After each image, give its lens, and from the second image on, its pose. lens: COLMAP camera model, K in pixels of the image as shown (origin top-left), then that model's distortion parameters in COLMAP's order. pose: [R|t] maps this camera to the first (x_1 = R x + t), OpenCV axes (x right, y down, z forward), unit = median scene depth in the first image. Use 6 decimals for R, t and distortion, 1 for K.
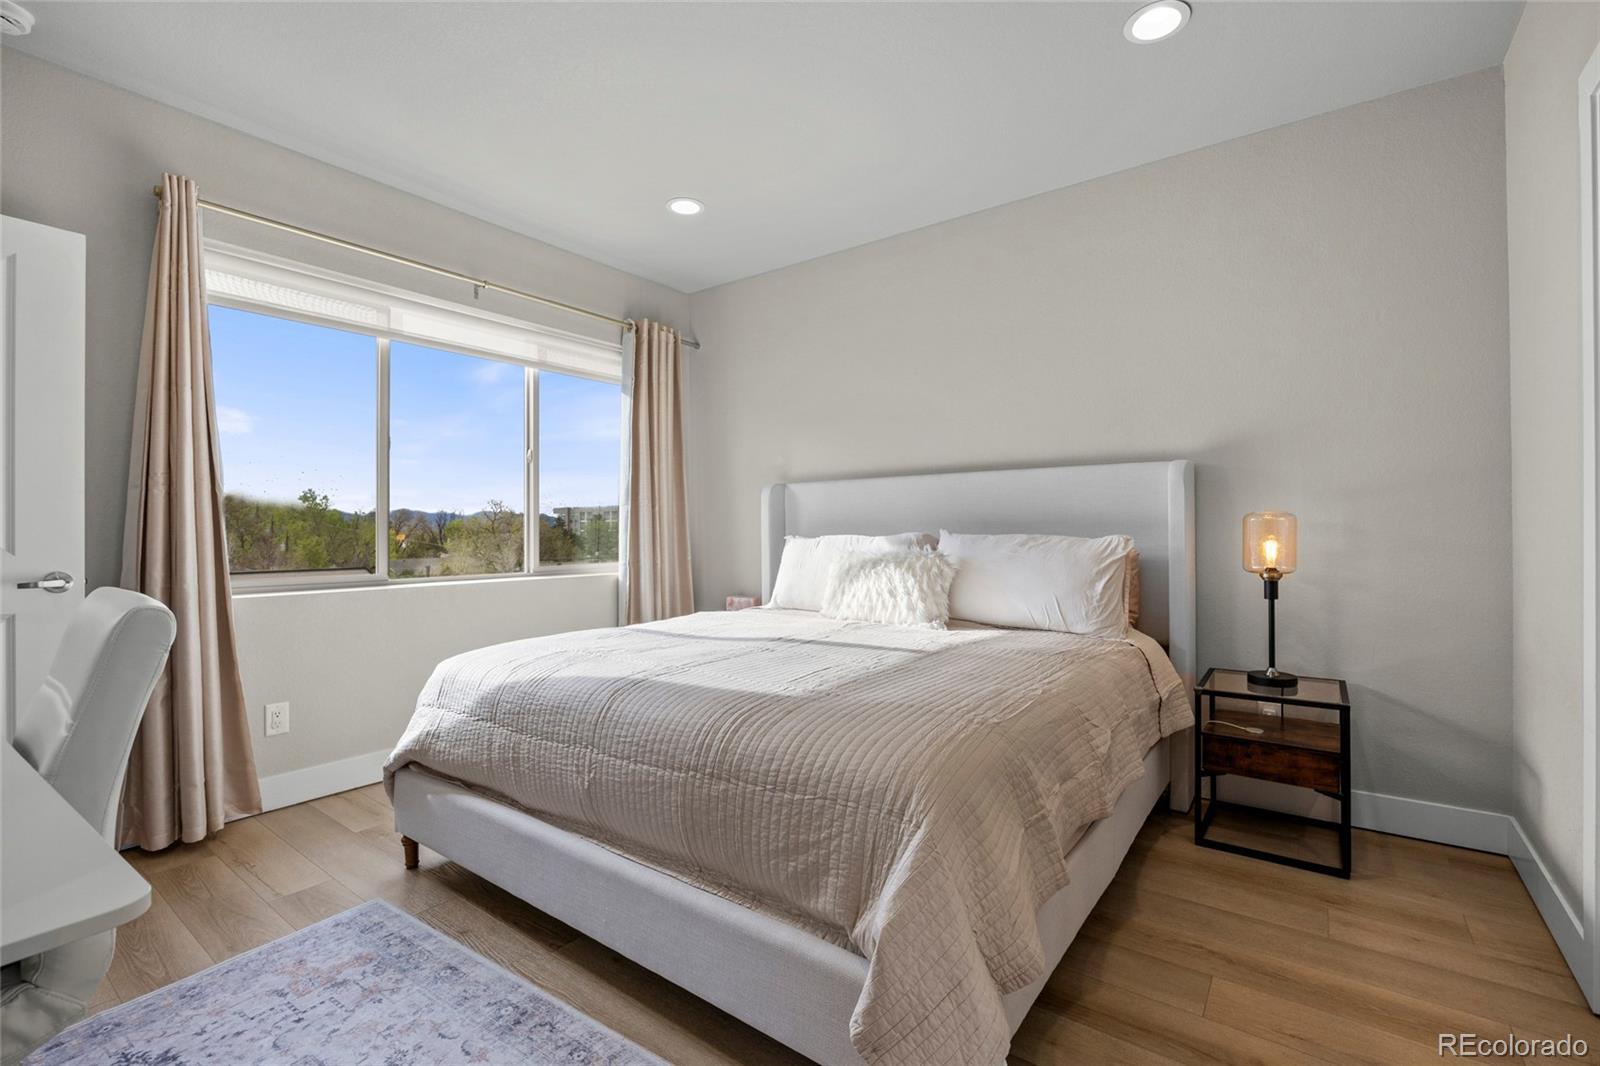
lens RADIAL K [[702.5, 0, 801.7], [0, 702.5, 522.0], [0, 0, 1]] dist [-0.008638, 0.000308]
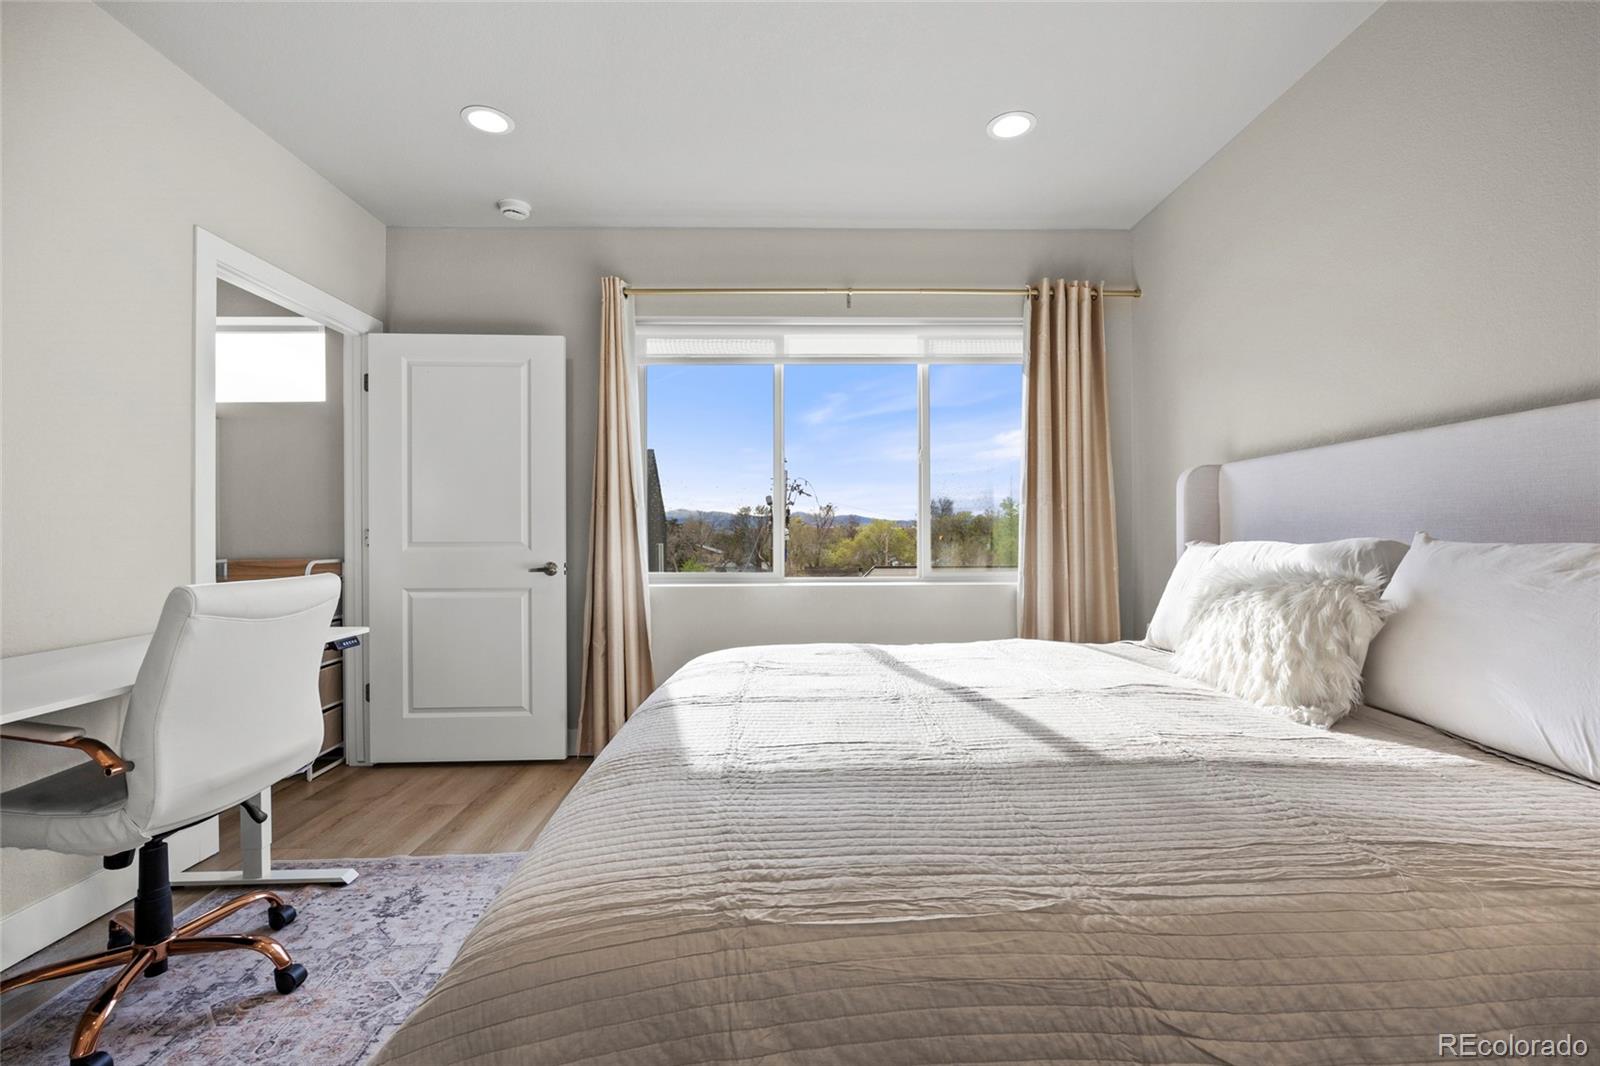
lens RADIAL K [[702.5, 0, 801.7], [0, 702.5, 522.0], [0, 0, 1]] dist [-0.008638, 0.000308]
pose [[0.612472, -0.014416, -0.790361, 0.345661], [0.011104, 0.999892, -0.009633, 0.004009], [0.790414, -0.002876, 0.612566, 0.359863]]
